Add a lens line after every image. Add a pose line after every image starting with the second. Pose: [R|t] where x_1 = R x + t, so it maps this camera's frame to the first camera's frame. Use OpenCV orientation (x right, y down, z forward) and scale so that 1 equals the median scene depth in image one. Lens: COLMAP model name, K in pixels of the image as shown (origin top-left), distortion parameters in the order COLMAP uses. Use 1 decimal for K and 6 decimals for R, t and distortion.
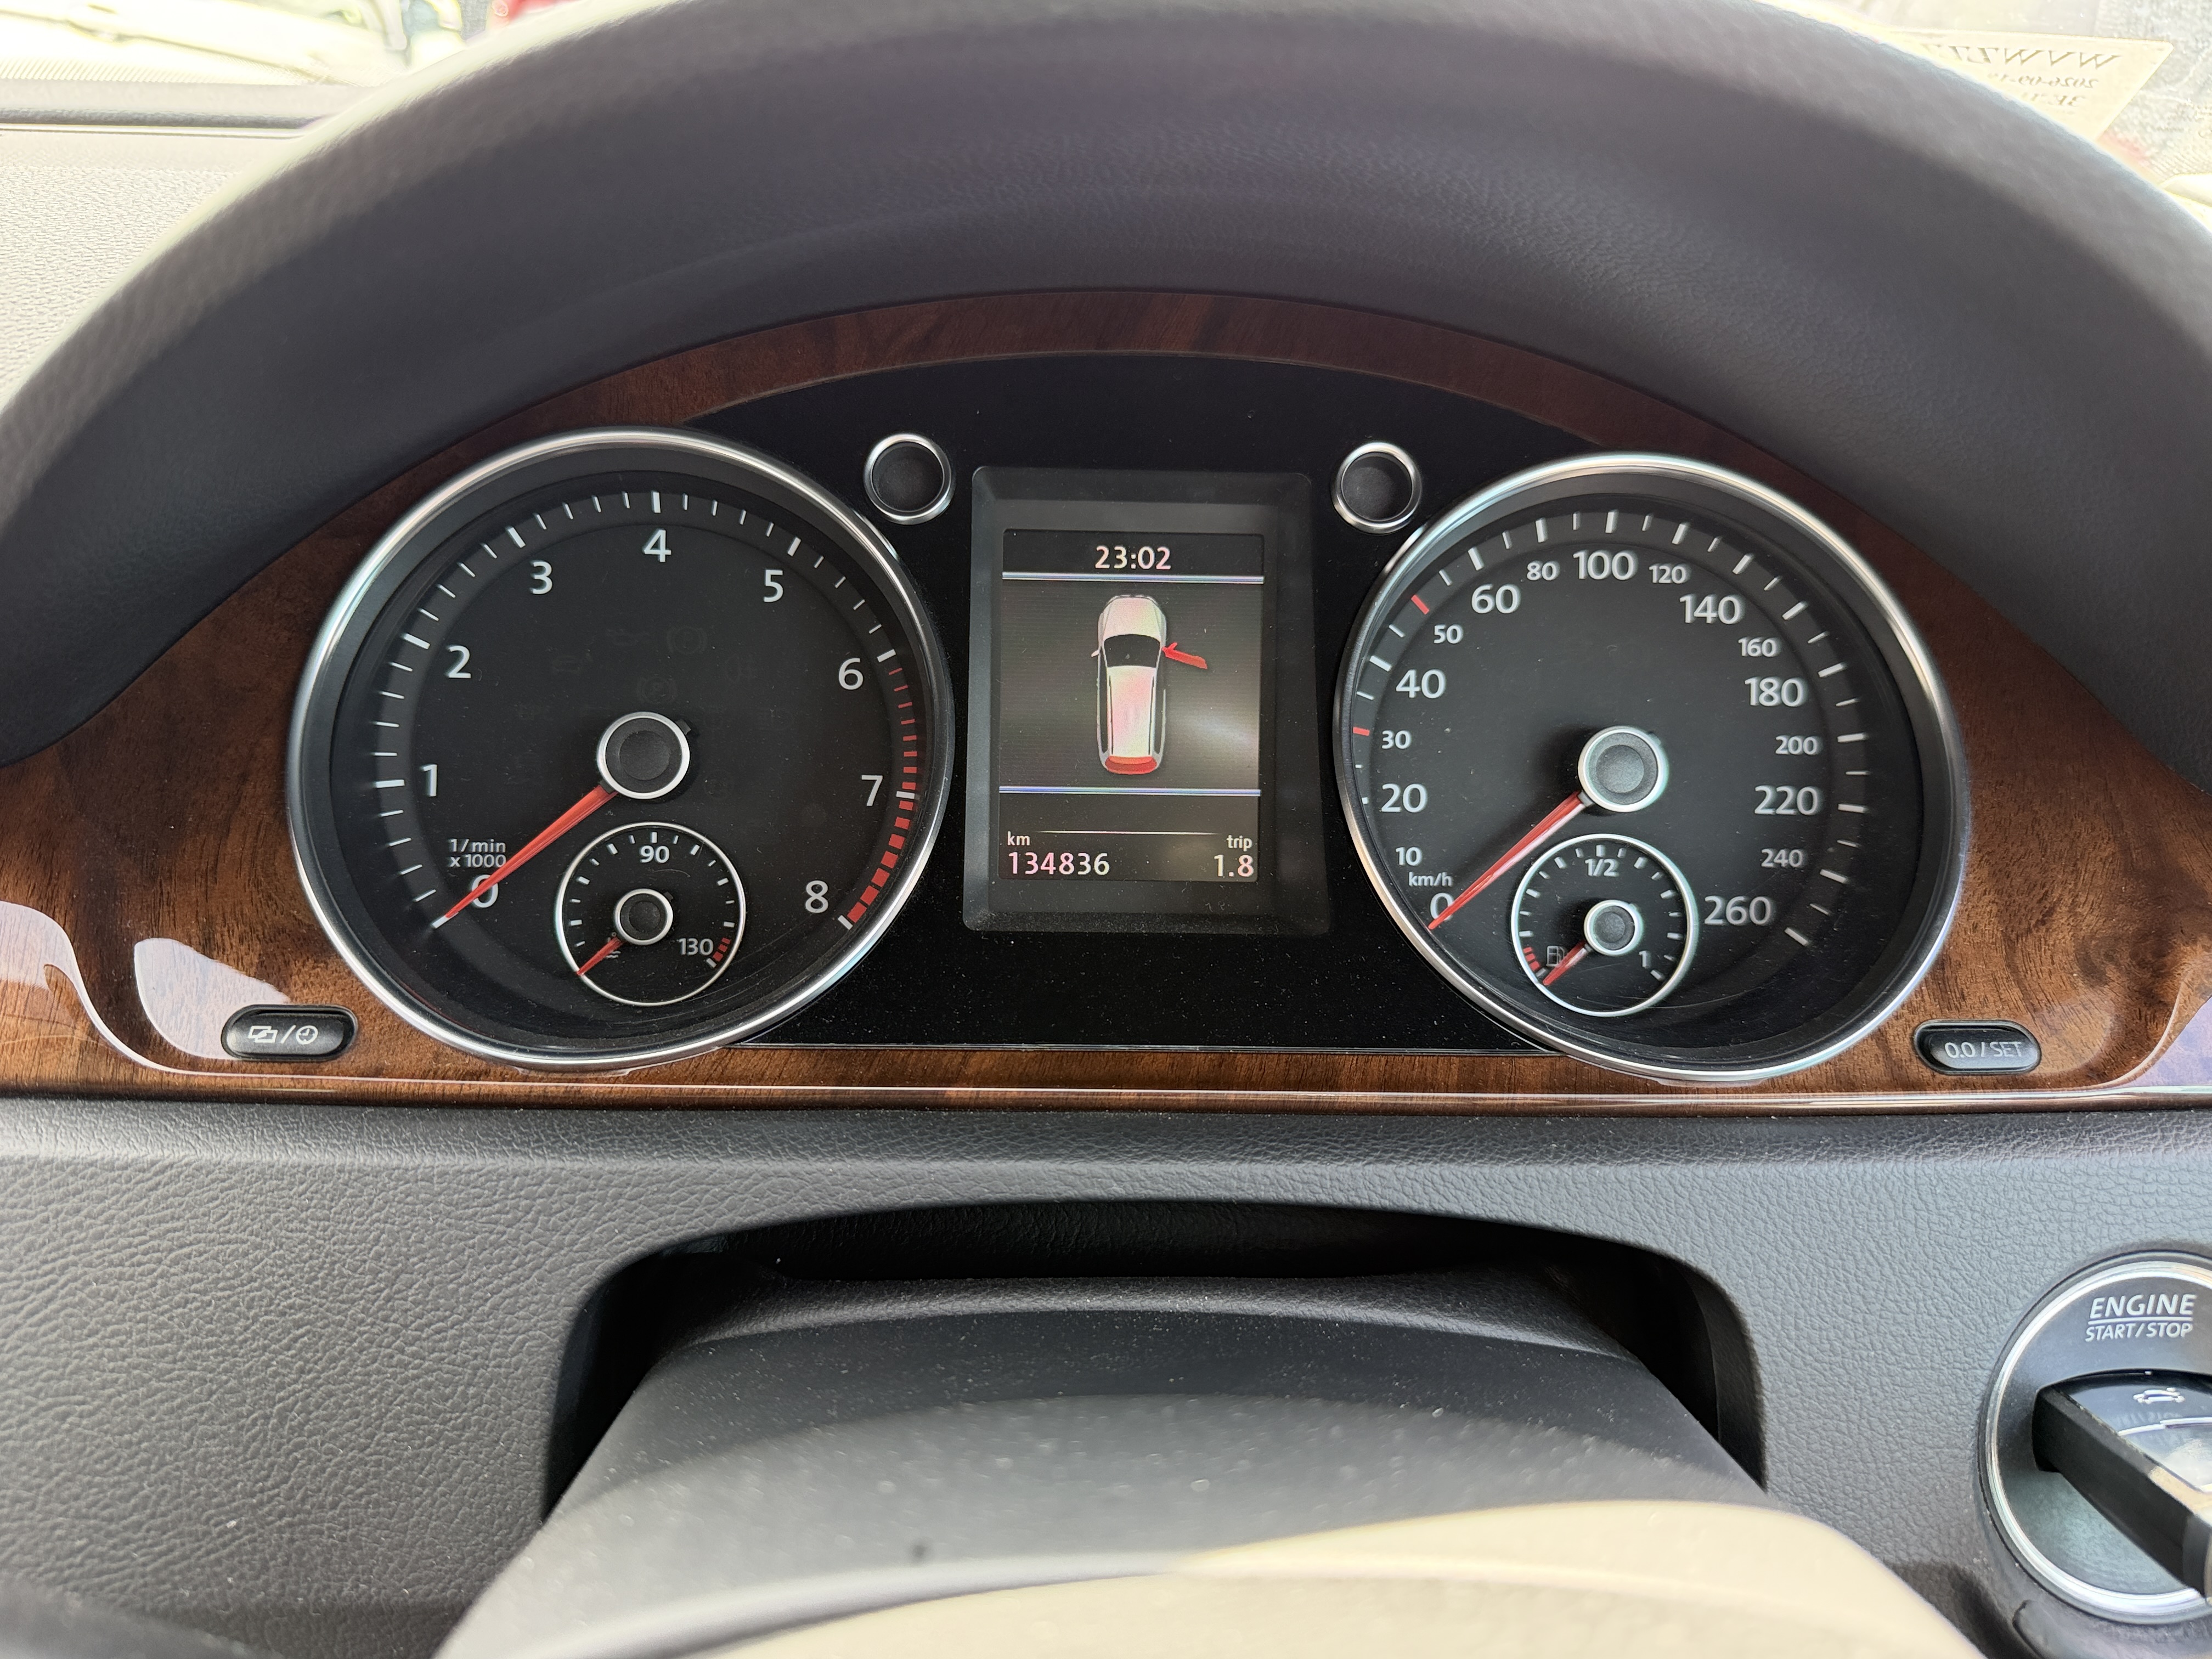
lens RADIAL K [[1666.3, 0, 1121.6], [0, 1666.3, 814.8], [0, 0, 1]] dist [-0.000395, 0.001290]
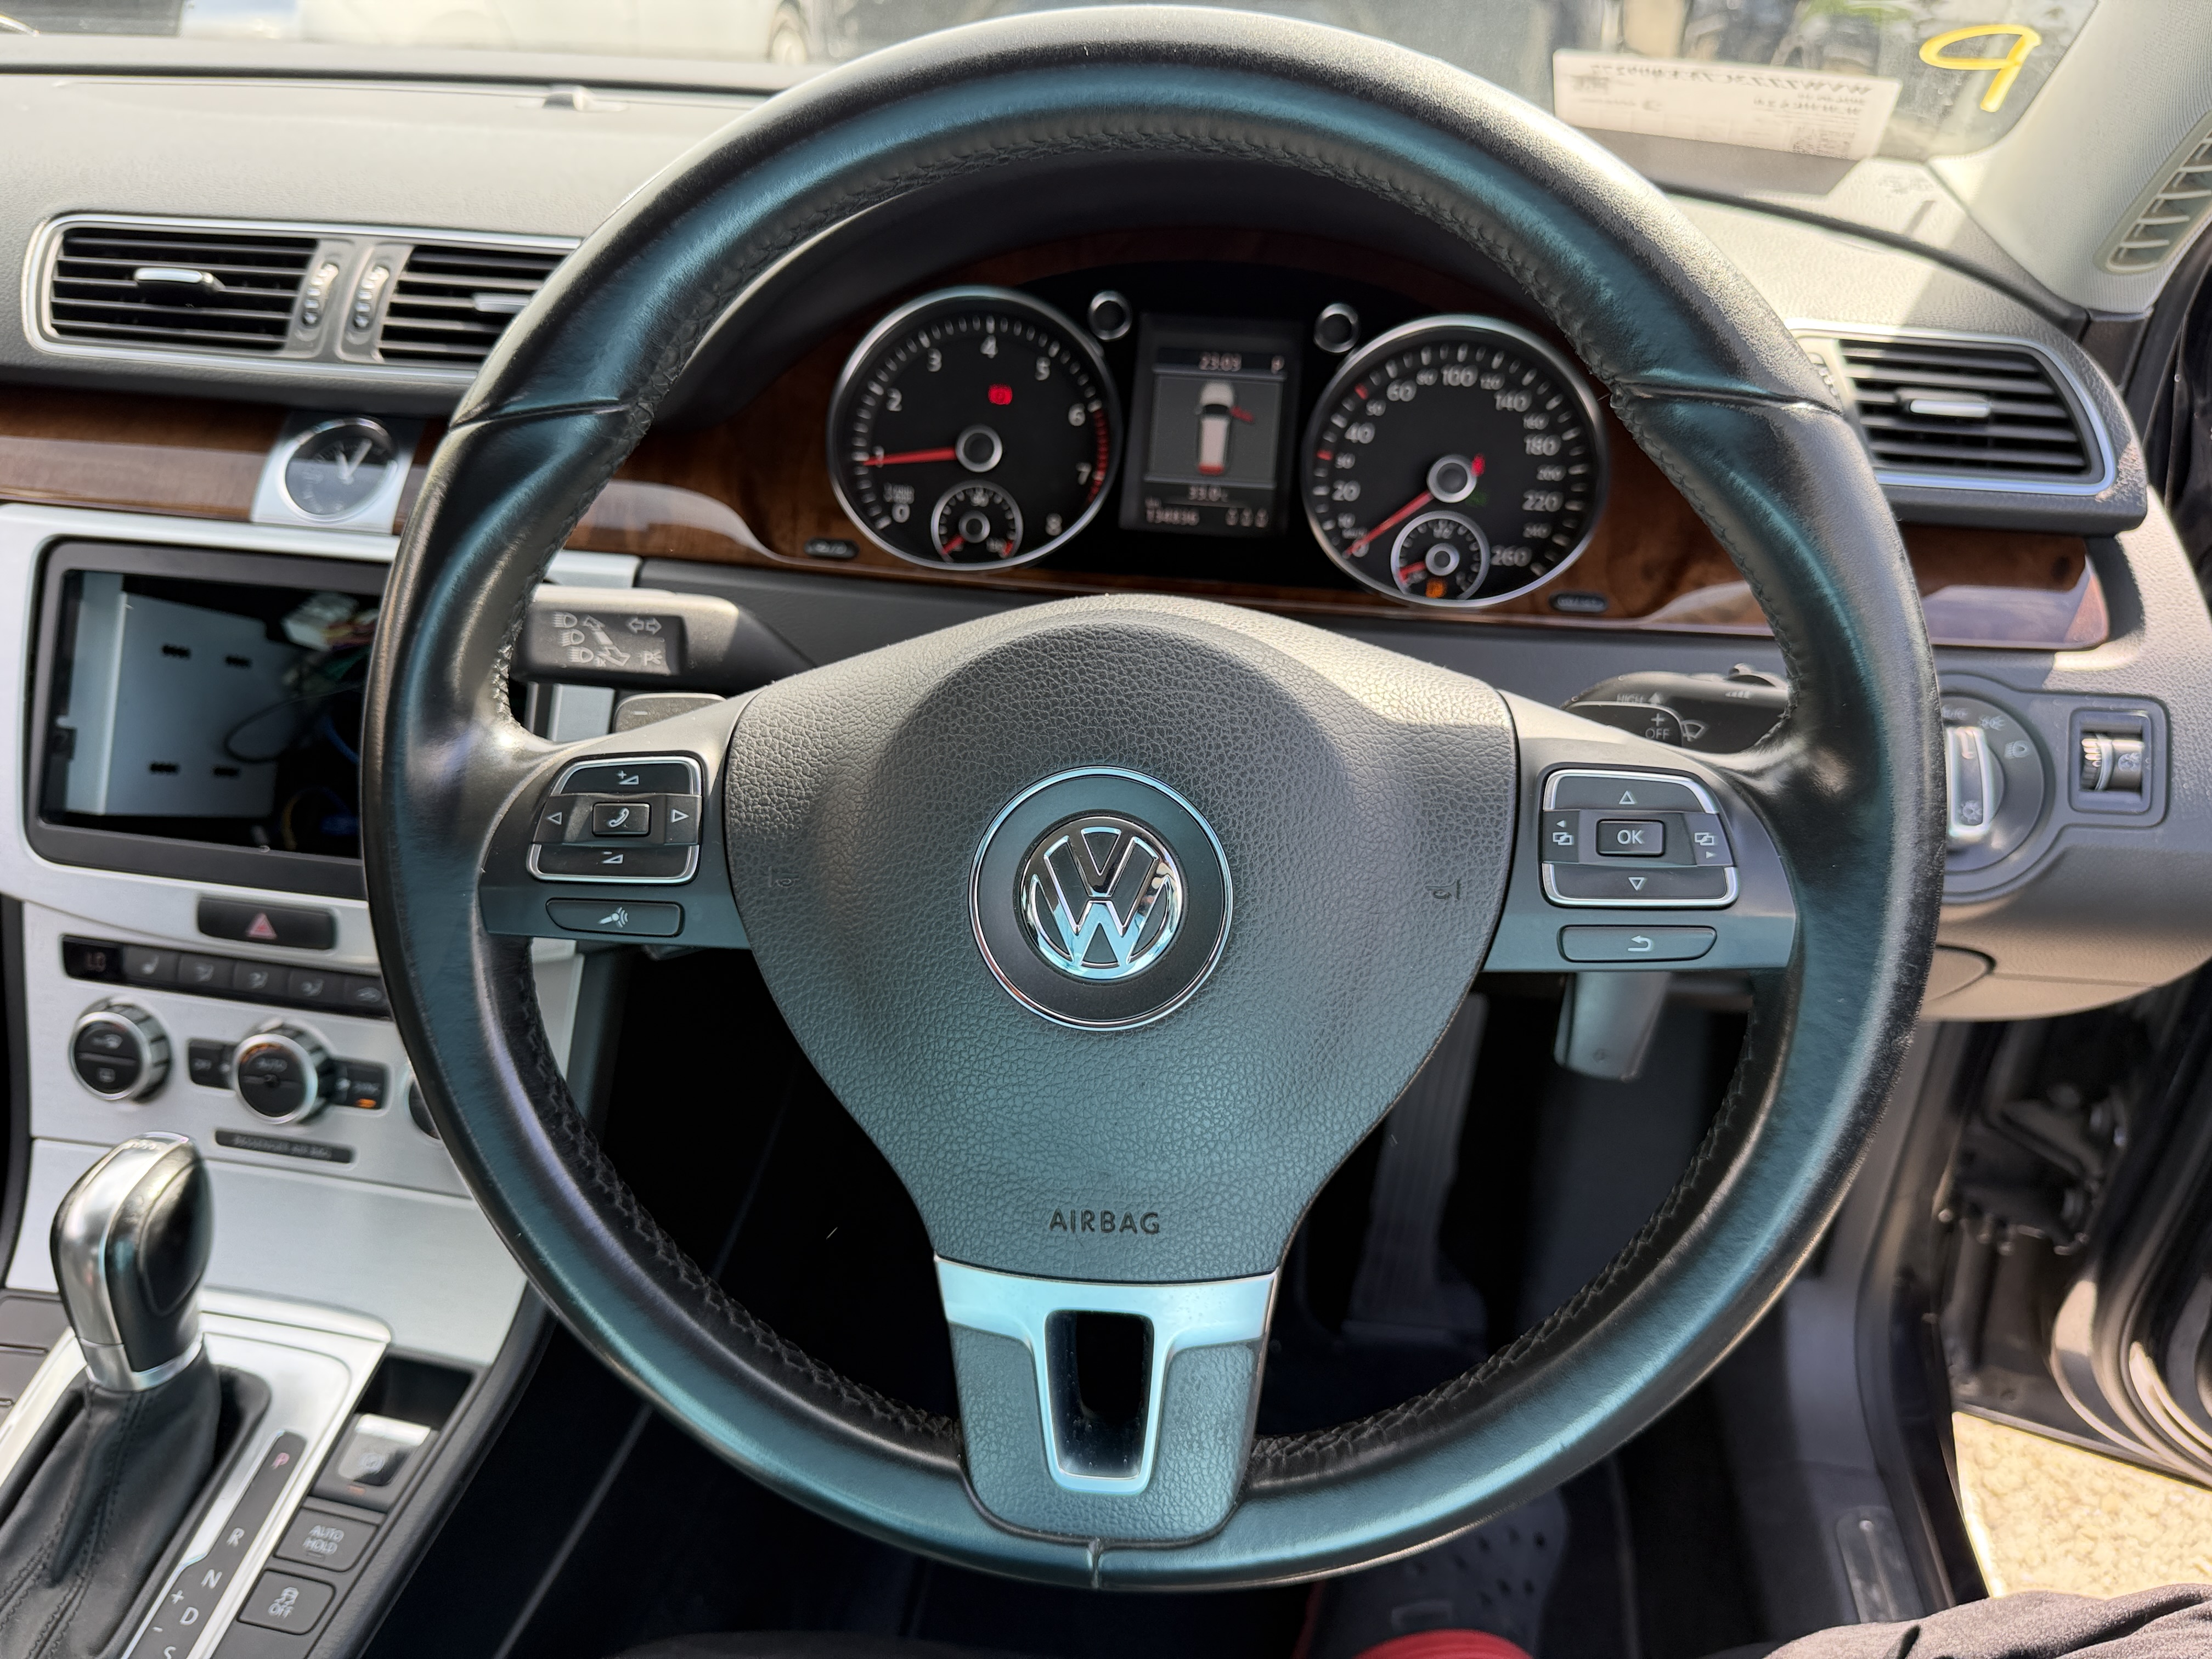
lens RADIAL K [[1594.3, 0, 1121.6], [0, 1594.3, 878.3], [0, 0, 1]] dist [0.007090, -0.030810]
pose [[0.987959, 0.080308, -0.132242, 0.195360], [-0.065342, 0.991345, 0.113863, 0.251701], [0.140242, -0.103851, 0.984656, -0.980369]]
